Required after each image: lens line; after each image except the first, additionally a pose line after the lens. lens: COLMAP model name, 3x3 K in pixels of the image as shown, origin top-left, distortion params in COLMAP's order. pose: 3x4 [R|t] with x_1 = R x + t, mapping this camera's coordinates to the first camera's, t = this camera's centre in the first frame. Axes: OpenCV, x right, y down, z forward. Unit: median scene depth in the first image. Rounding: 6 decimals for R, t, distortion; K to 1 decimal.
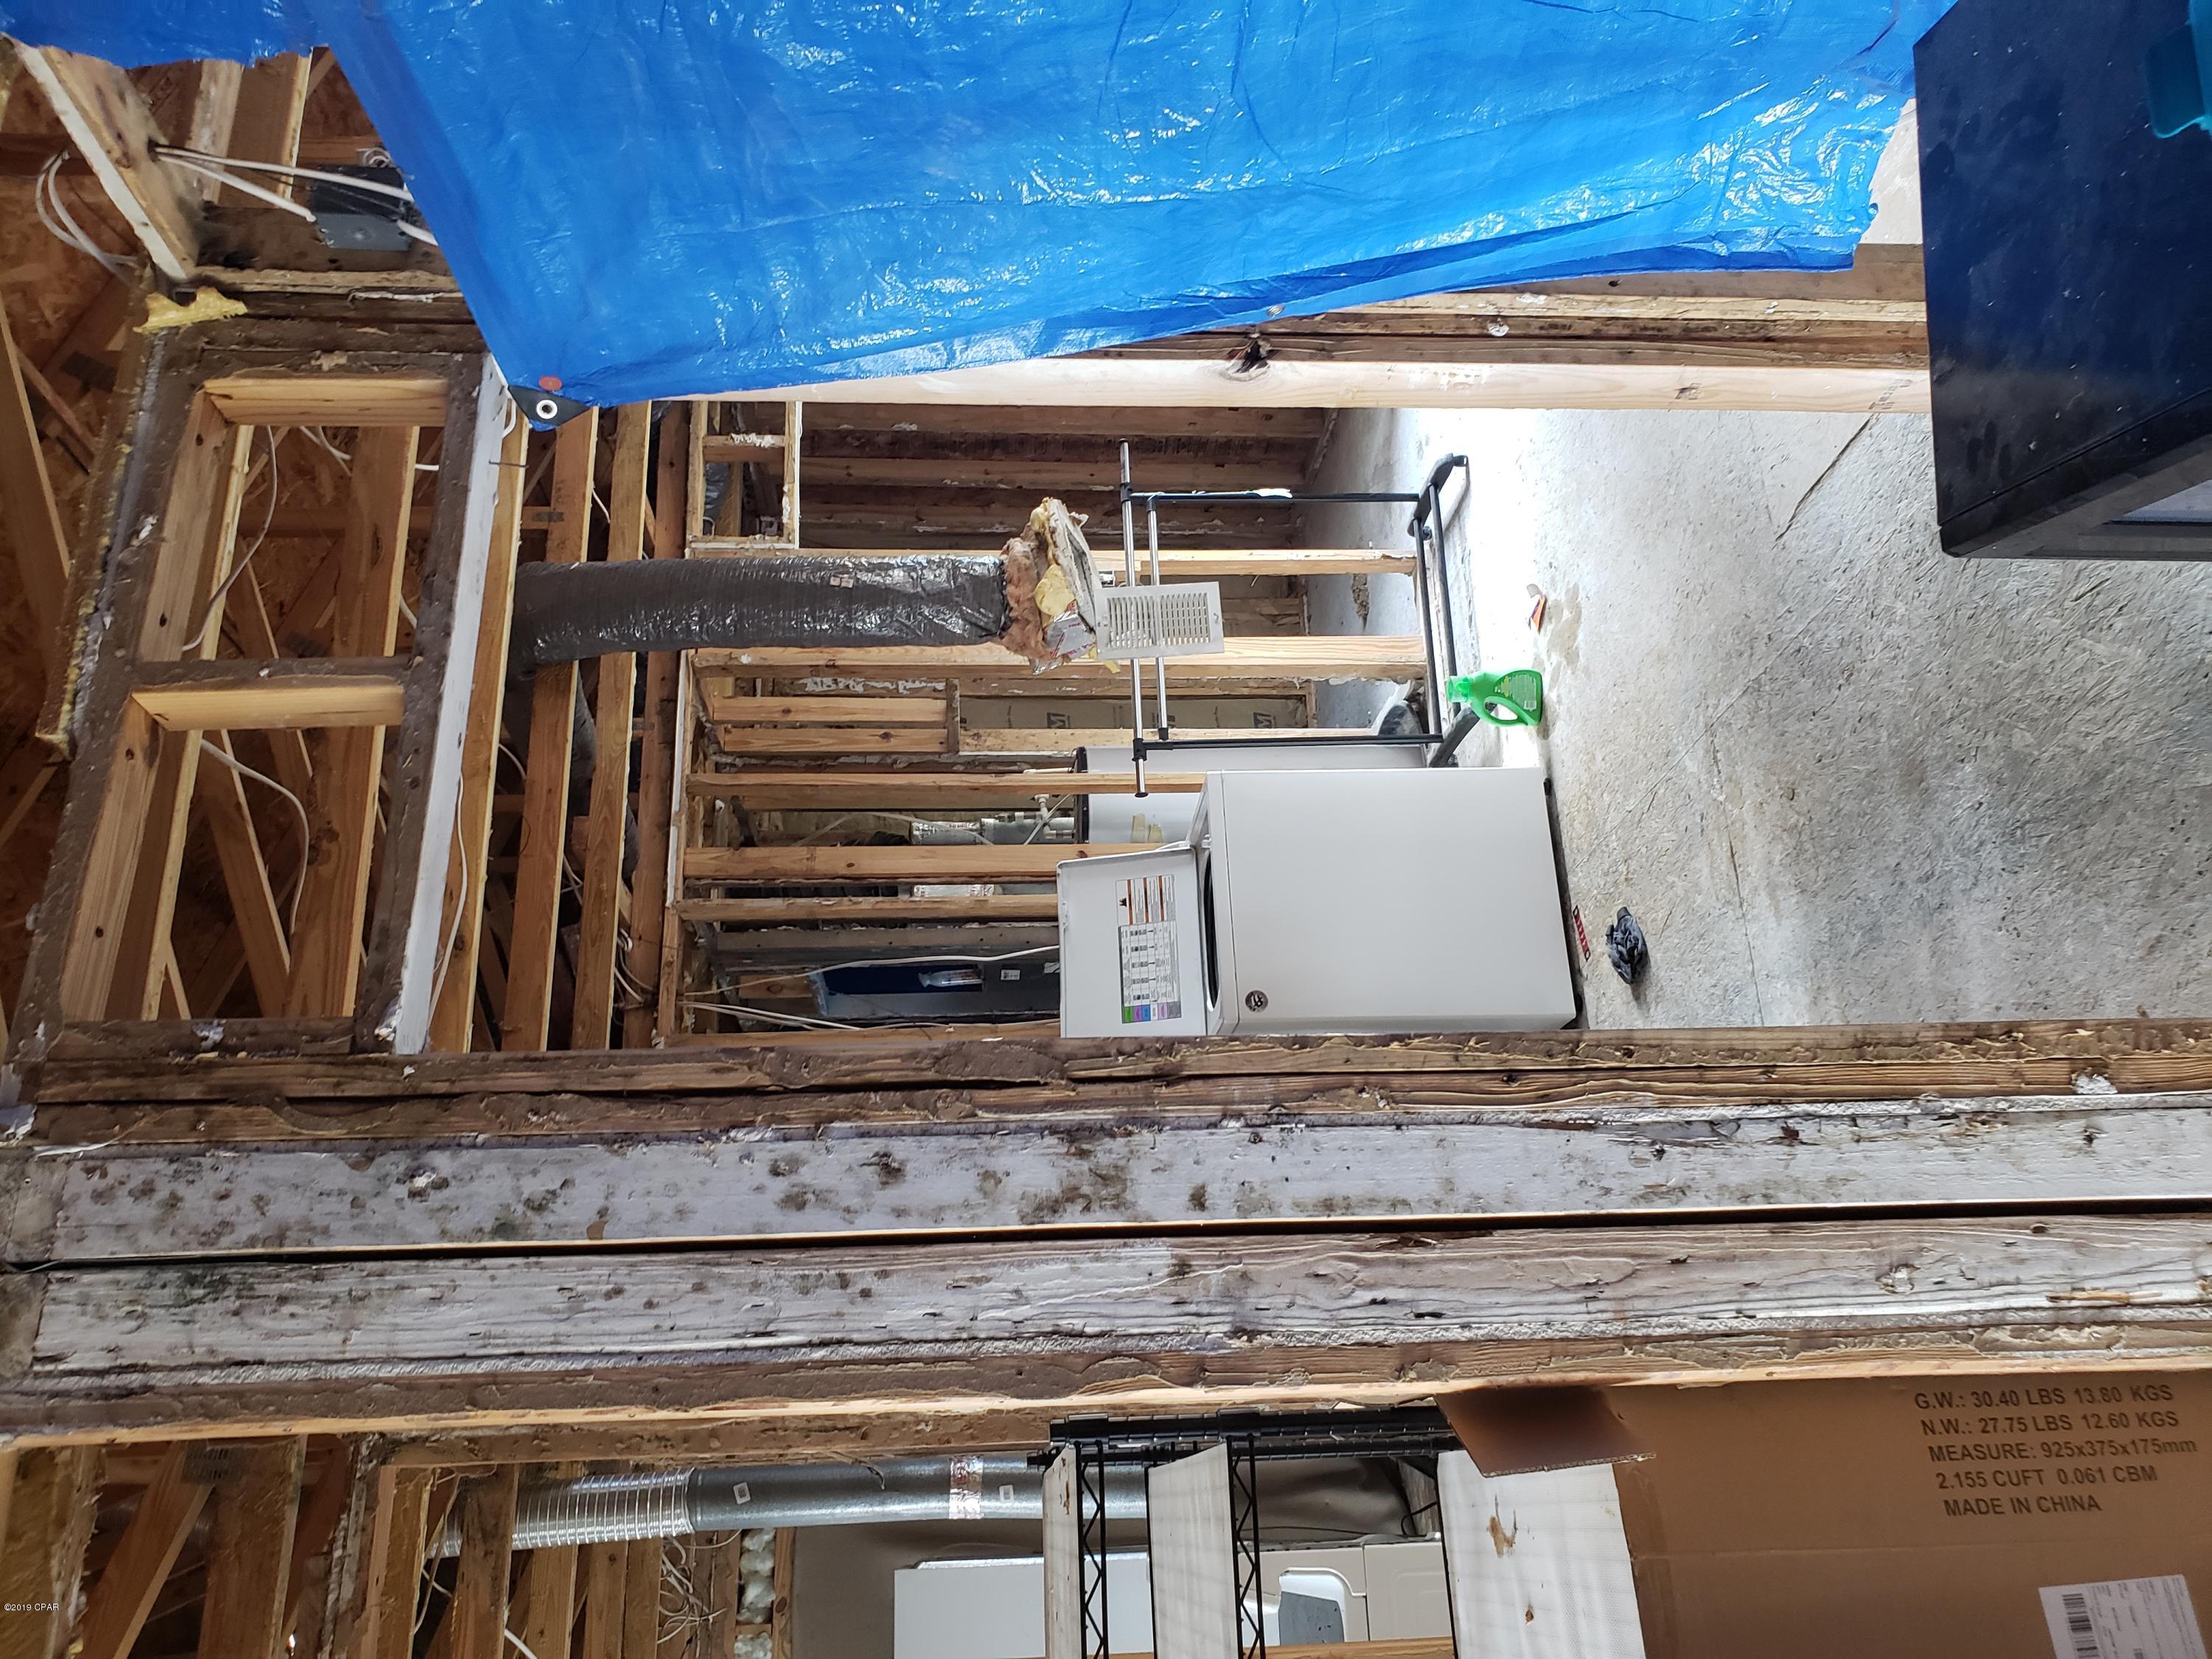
lens RADIAL K [[1630.3, 0, 1111.5], [0, 1630.3, 1253.9], [0, 0, 1]] dist [-0.063505, 0.145176]
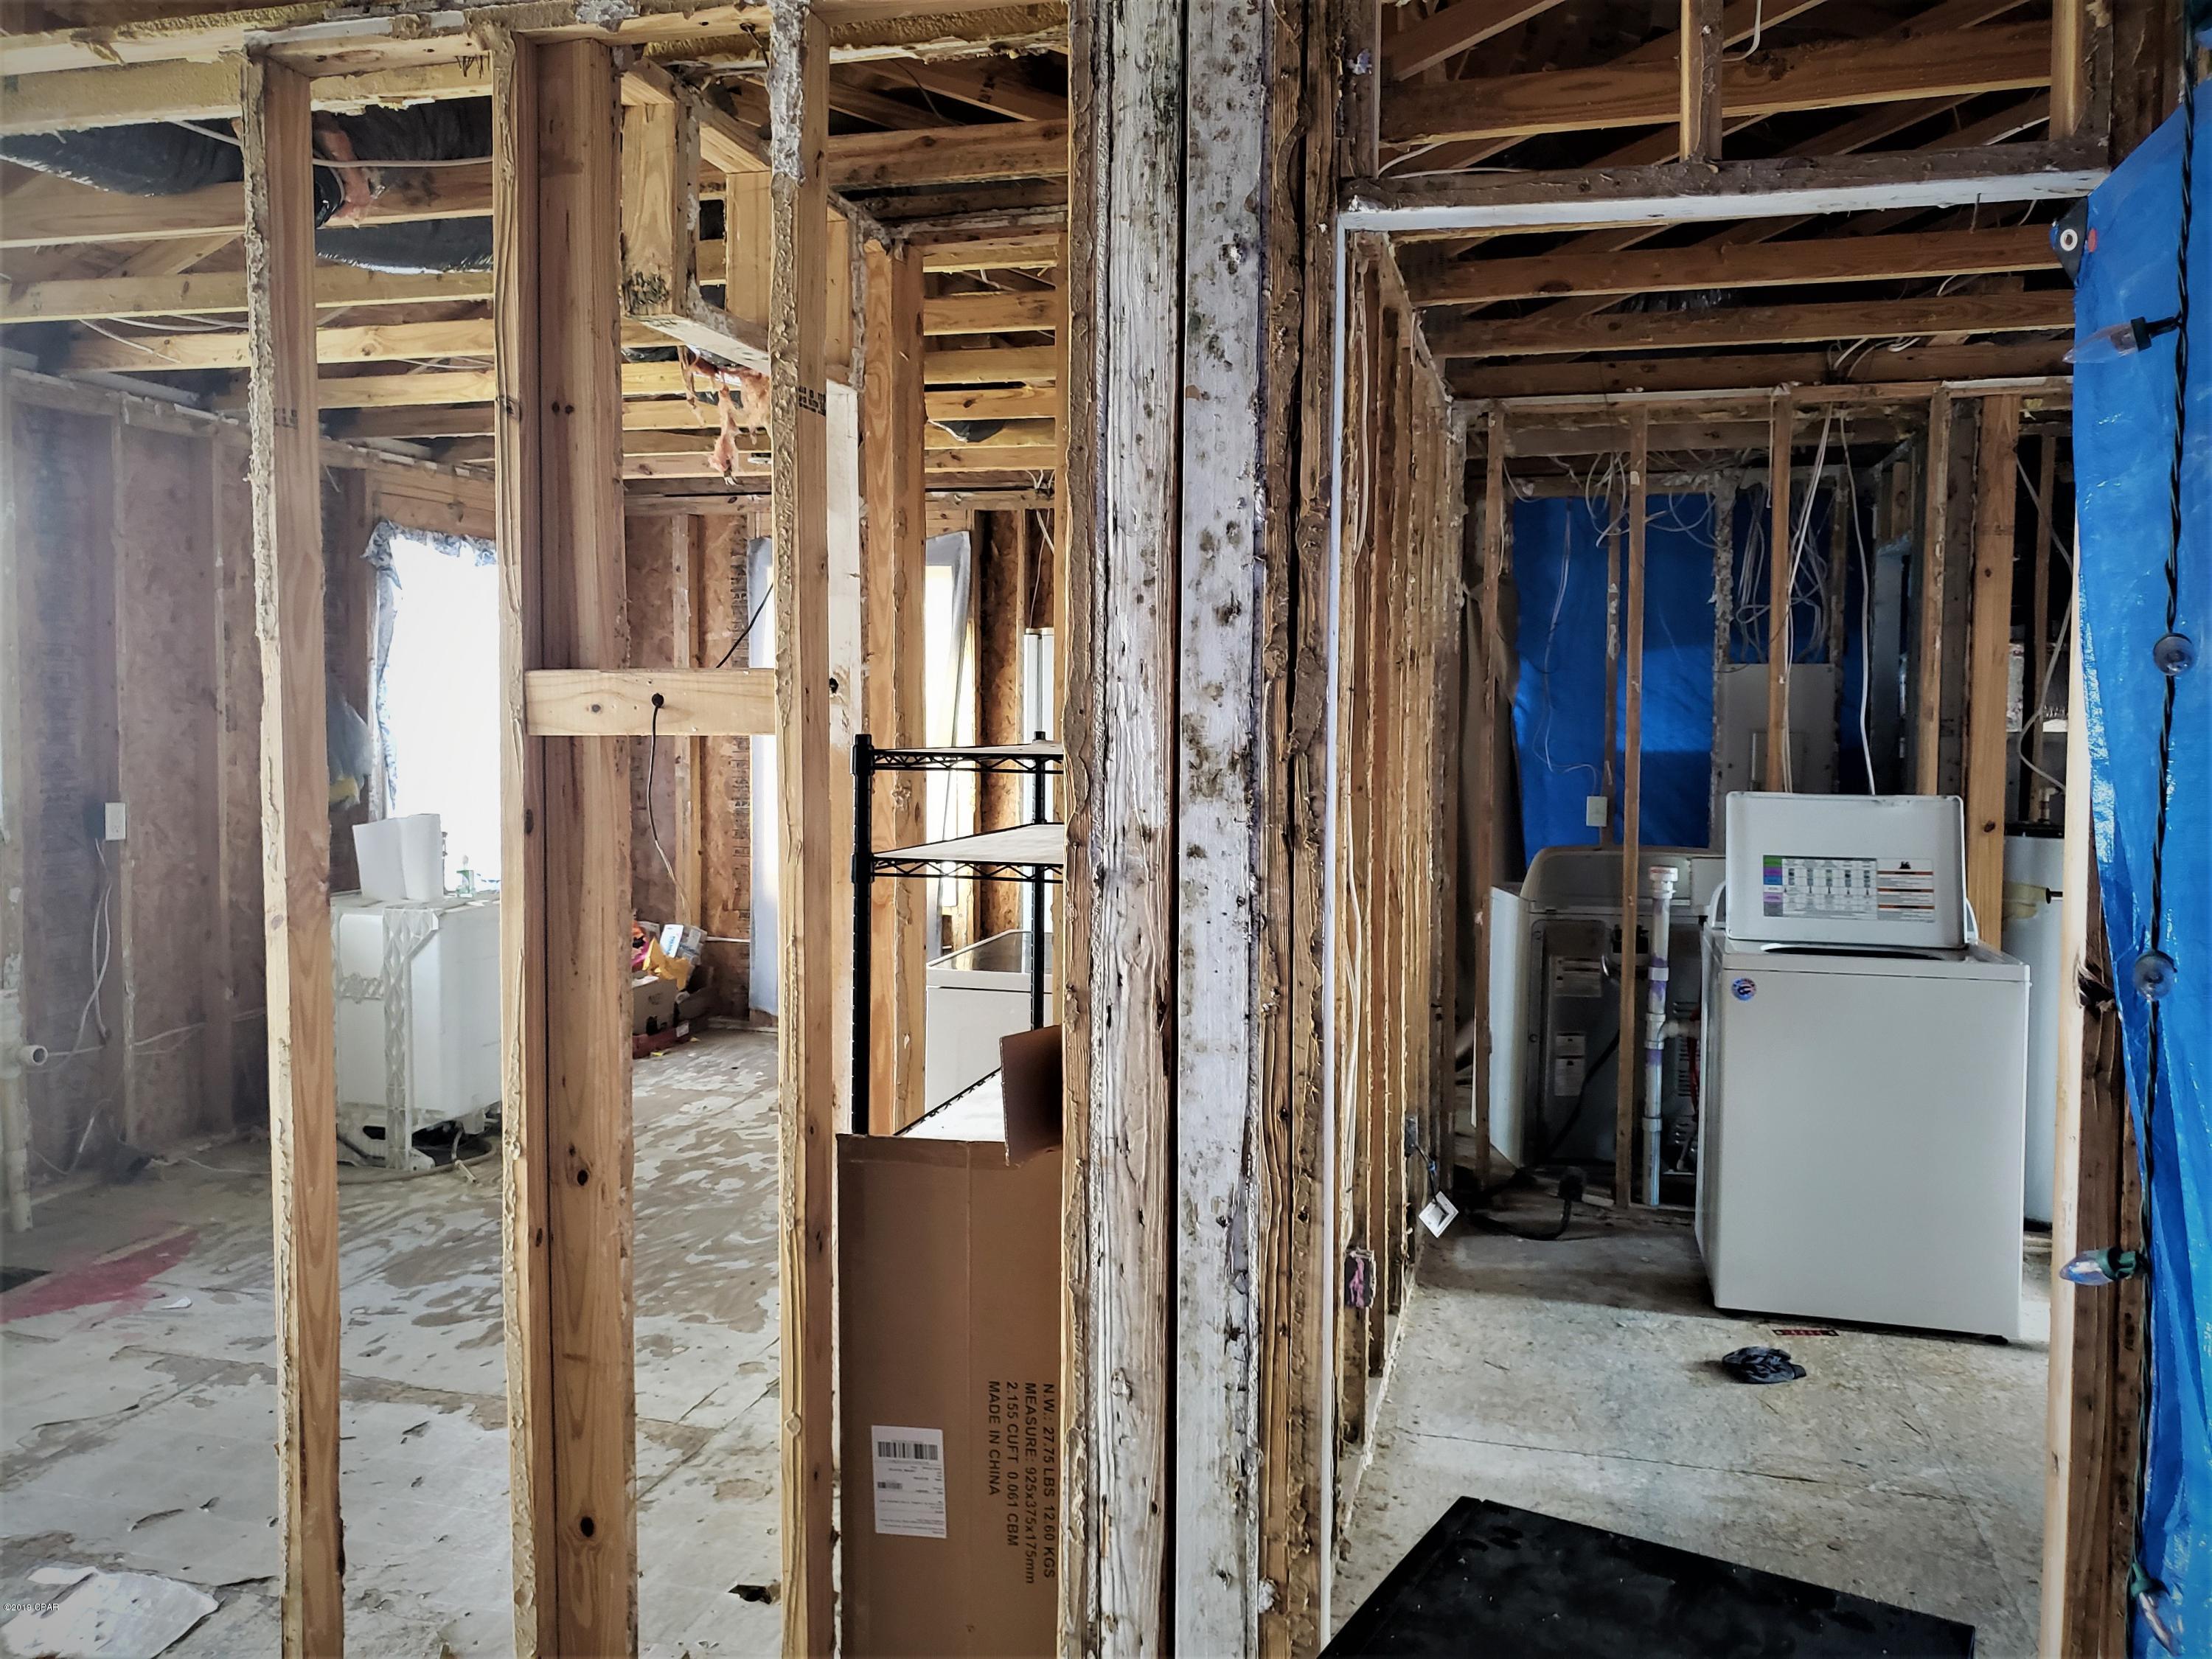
lens RADIAL K [[1756.8, 0, 1152.0], [0, 1756.8, 853.7], [0, 0, 1]] dist [0.014127, -0.016798]
pose [[-0.073692, 0.997280, 0.001394, 0.055250], [-0.800919, -0.060015, 0.595758, -0.840514], [0.594221, 0.042786, 0.803163, -0.147299]]
